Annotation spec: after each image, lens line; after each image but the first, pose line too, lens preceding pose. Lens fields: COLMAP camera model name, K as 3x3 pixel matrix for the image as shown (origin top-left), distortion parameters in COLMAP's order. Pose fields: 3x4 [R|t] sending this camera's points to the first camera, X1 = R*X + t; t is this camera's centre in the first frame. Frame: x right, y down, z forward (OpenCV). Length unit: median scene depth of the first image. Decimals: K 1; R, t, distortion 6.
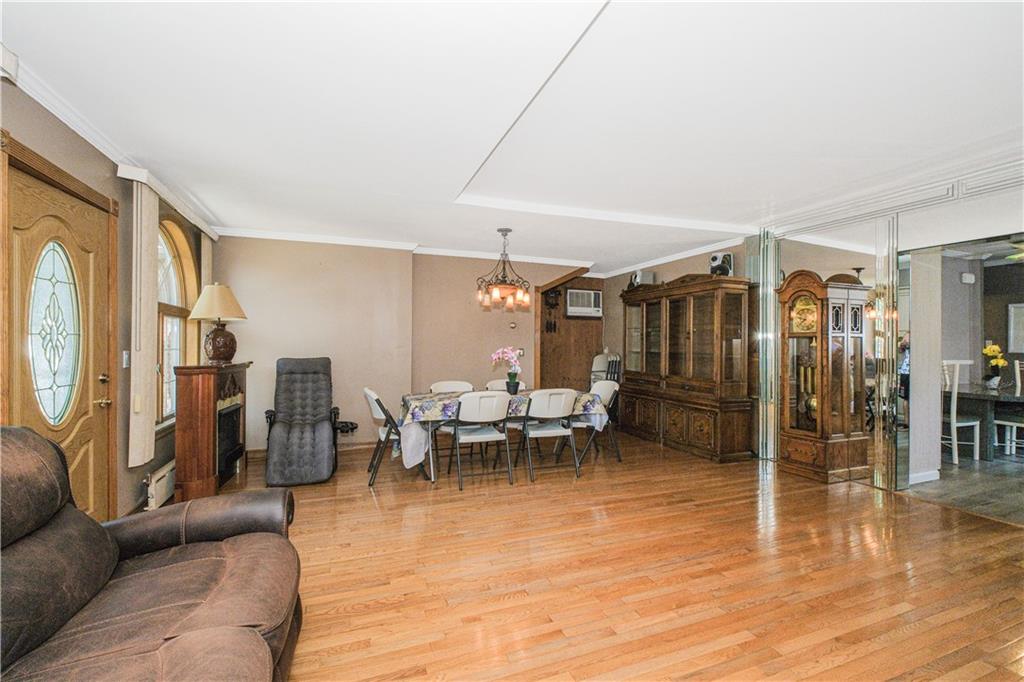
lens RADIAL K [[435.6, 0, 501.5], [0, 435.6, 341.2], [0, 0, 1]] dist [0.003145, -0.001637]
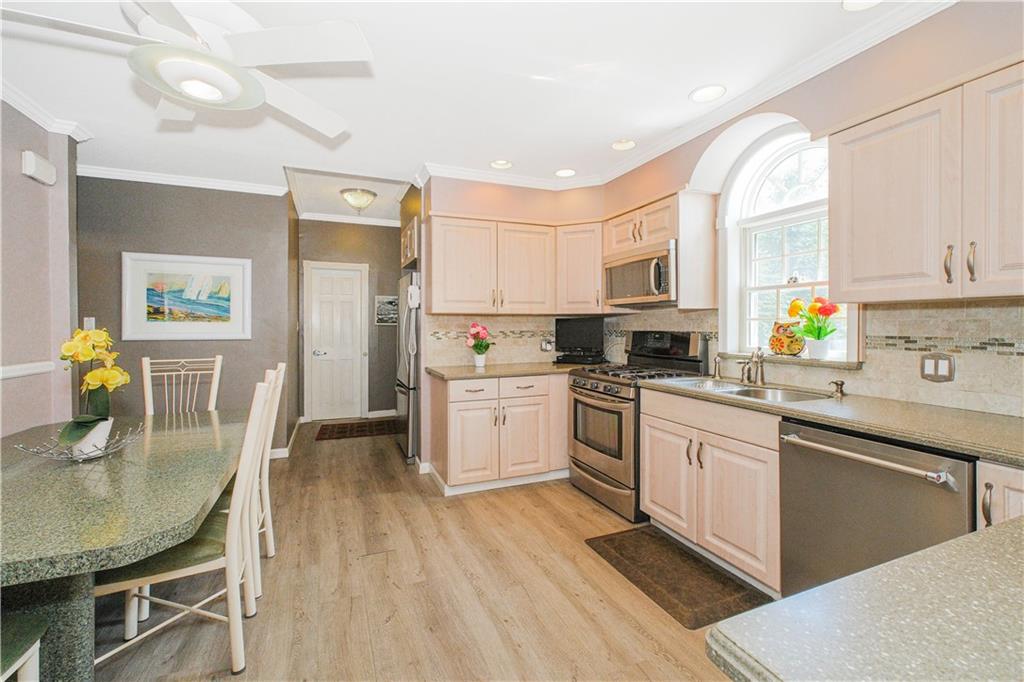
lens RADIAL K [[435.6, 0, 524.4], [0, 435.6, 321.2], [0, 0, 1]] dist [0.003145, -0.001637]
pose [[-0.048912, 0.002951, 0.998799, 0.747037], [-0.009866, 0.999945, -0.003438, -0.001826], [-0.998754, -0.010023, -0.048881, 0.660554]]
